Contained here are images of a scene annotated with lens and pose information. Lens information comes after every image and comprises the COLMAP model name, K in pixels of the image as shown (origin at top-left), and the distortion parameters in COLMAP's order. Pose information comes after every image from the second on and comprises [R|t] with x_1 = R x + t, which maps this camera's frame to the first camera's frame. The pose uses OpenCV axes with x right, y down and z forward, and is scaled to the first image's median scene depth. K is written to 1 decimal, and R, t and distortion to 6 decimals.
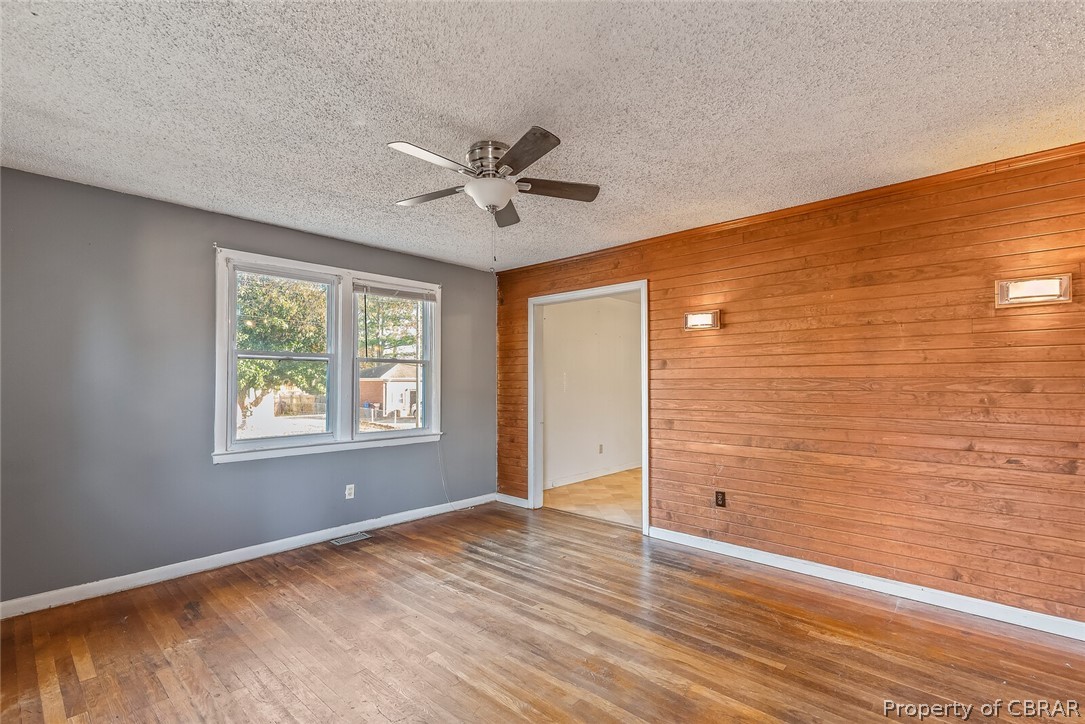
lens RADIAL K [[494.8, 0, 548.0], [0, 494.8, 373.2], [0, 0, 1]] dist [0.002546, -0.000242]
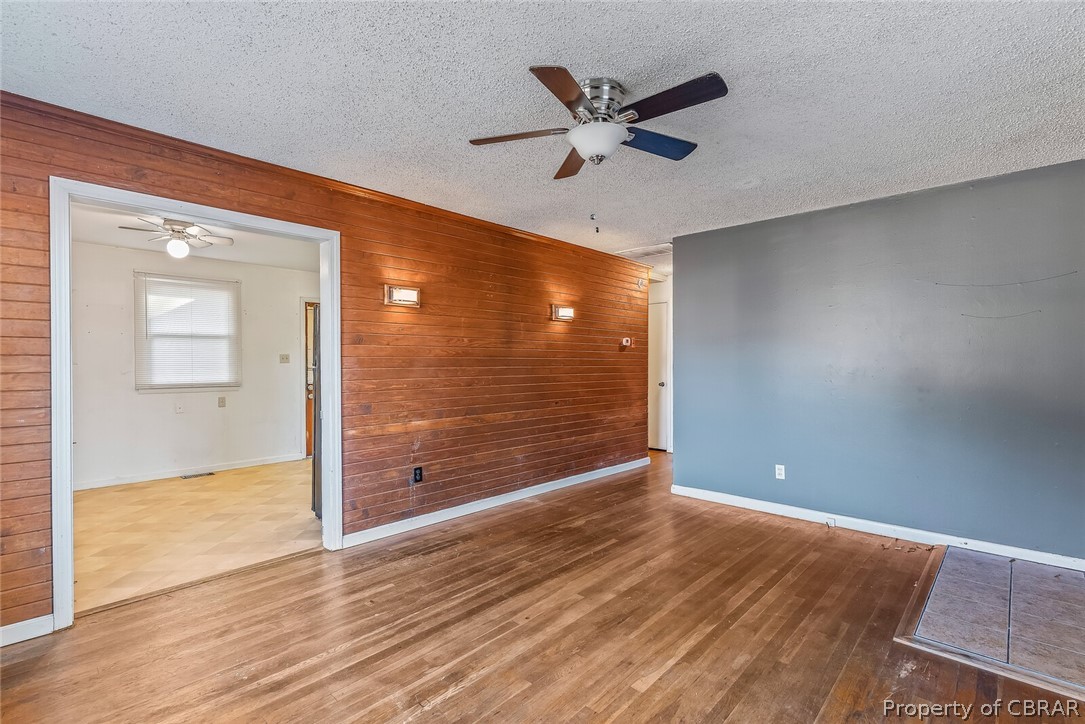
lens RADIAL K [[494.8, 0, 548.0], [0, 494.8, 373.2], [0, 0, 1]] dist [0.002546, -0.000242]
pose [[0.018877, -0.021374, 0.999593, -0.704907], [-0.016938, 0.999621, 0.021695, 0.021017], [-0.999678, -0.017340, 0.018508, 0.770715]]
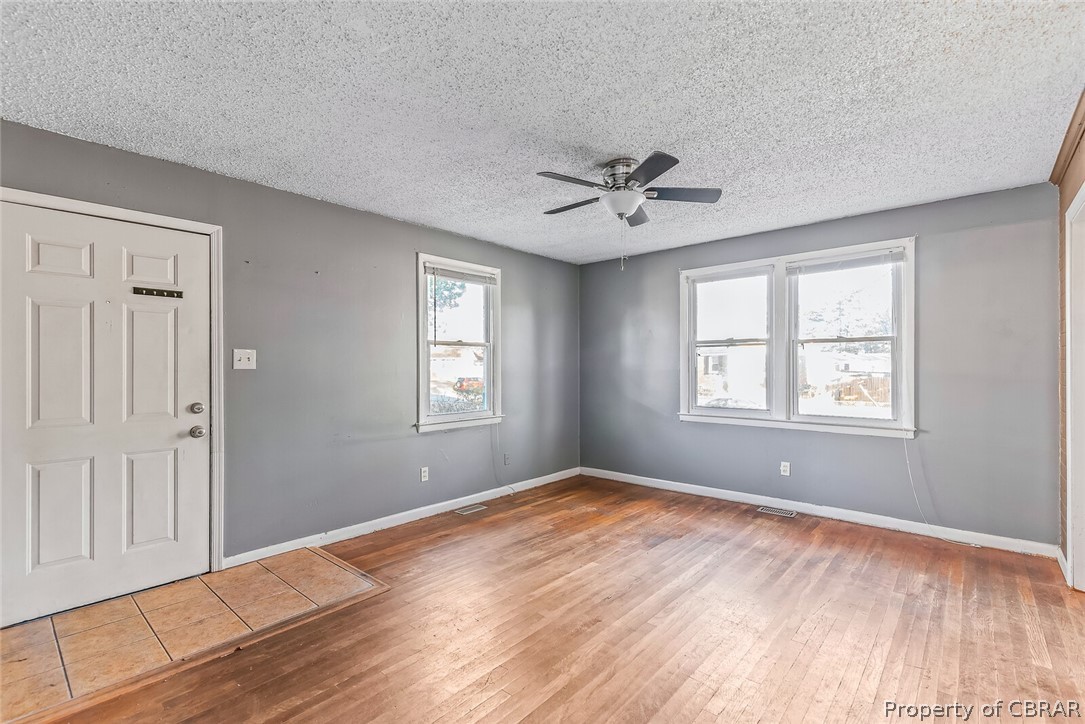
lens RADIAL K [[496.9, 0, 542.5], [0, 496.9, 362.0], [0, 0, 1]] dist [0.002180, -0.000067]
pose [[0.001715, -0.008152, -0.999965, 0.767625], [0.022131, 0.999722, -0.008112, 0.013943], [0.999754, -0.022117, 0.001895, 0.581838]]
